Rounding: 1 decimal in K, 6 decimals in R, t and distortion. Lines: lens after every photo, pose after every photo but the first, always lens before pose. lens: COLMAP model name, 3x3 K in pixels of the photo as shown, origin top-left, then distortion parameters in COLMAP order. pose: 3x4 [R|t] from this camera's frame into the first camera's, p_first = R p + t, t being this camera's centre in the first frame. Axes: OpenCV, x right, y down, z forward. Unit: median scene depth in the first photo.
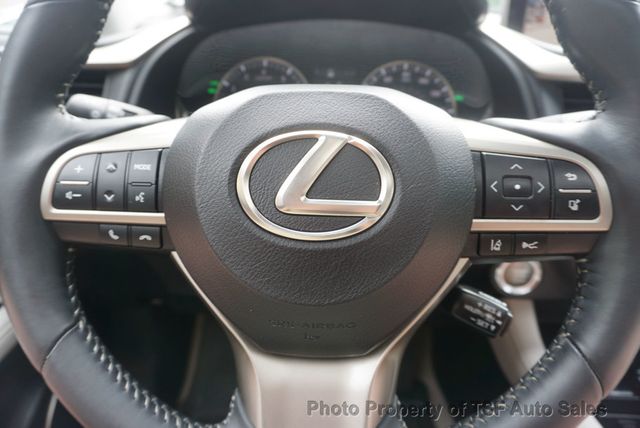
lens RADIAL K [[423.3, 0, 320.5], [0, 423.3, 209.2], [0, 0, 1]] dist [-0.017540, -0.002179]
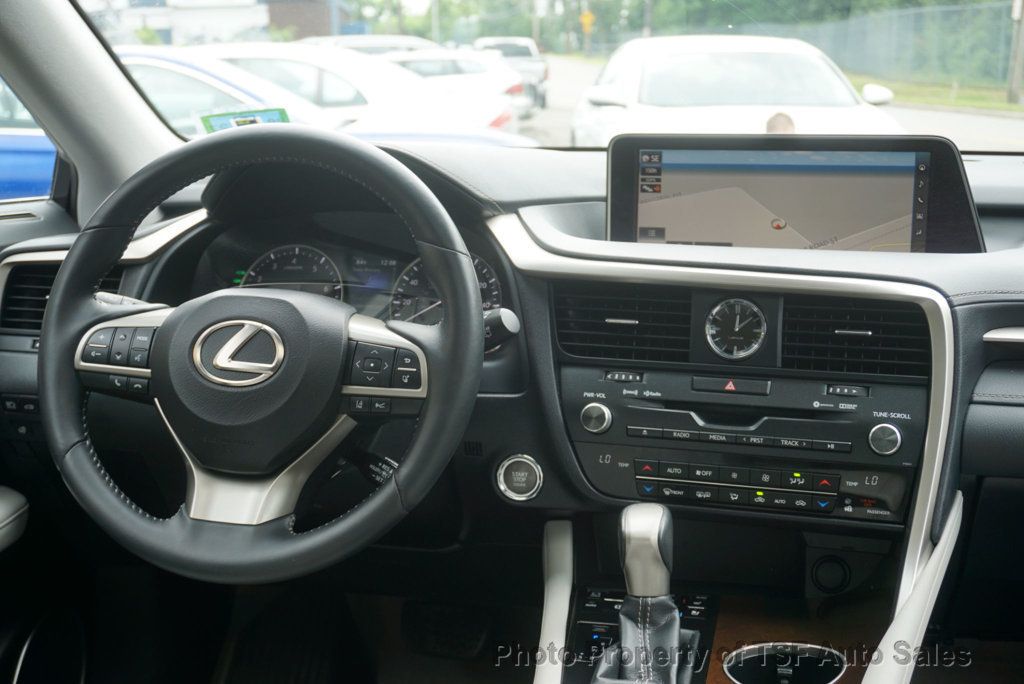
lens RADIAL K [[1384.7, 0, 507.9], [0, 1384.7, 346.1], [0, 0, 1]] dist [0.022438, 0.000000]
pose [[0.980870, 0.059608, -0.185315, 1.764332], [-0.091200, 0.981741, -0.166935, 0.630035], [0.171981, 0.180642, 0.968396, -3.535283]]
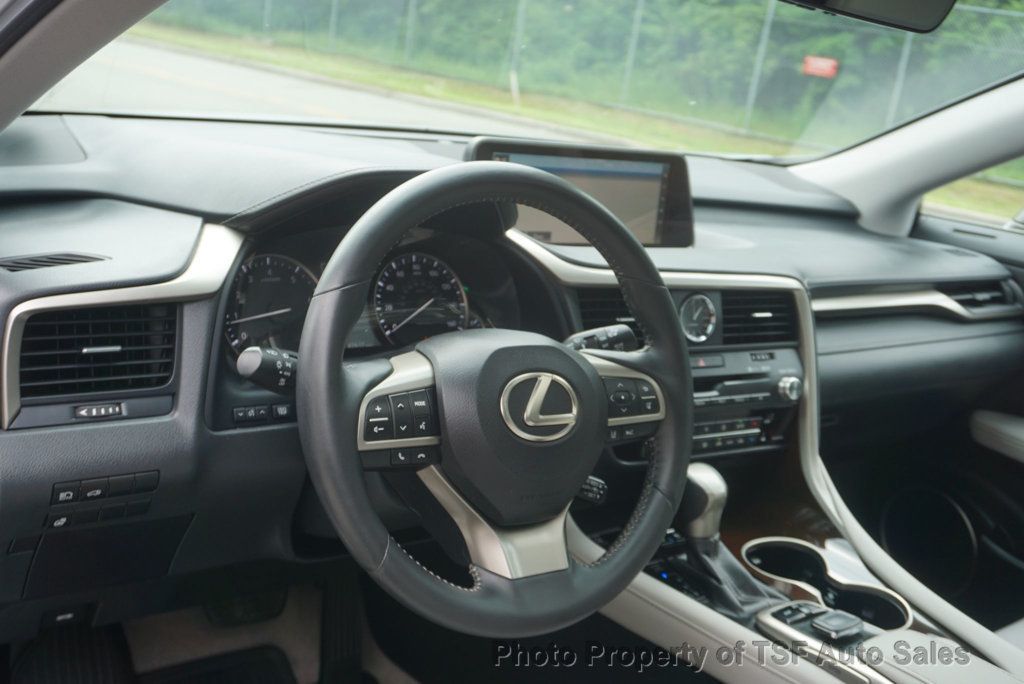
lens RADIAL K [[1078.7, 0, 513.3], [0, 1078.7, 341.8], [0, 0, 1]] dist [0.022307, 0.000000]
pose [[0.769096, -0.045021, 0.637545, -2.396075], [0.085572, 0.995788, -0.032911, -0.157767], [-0.633378, 0.079867, 0.769710, -1.874606]]
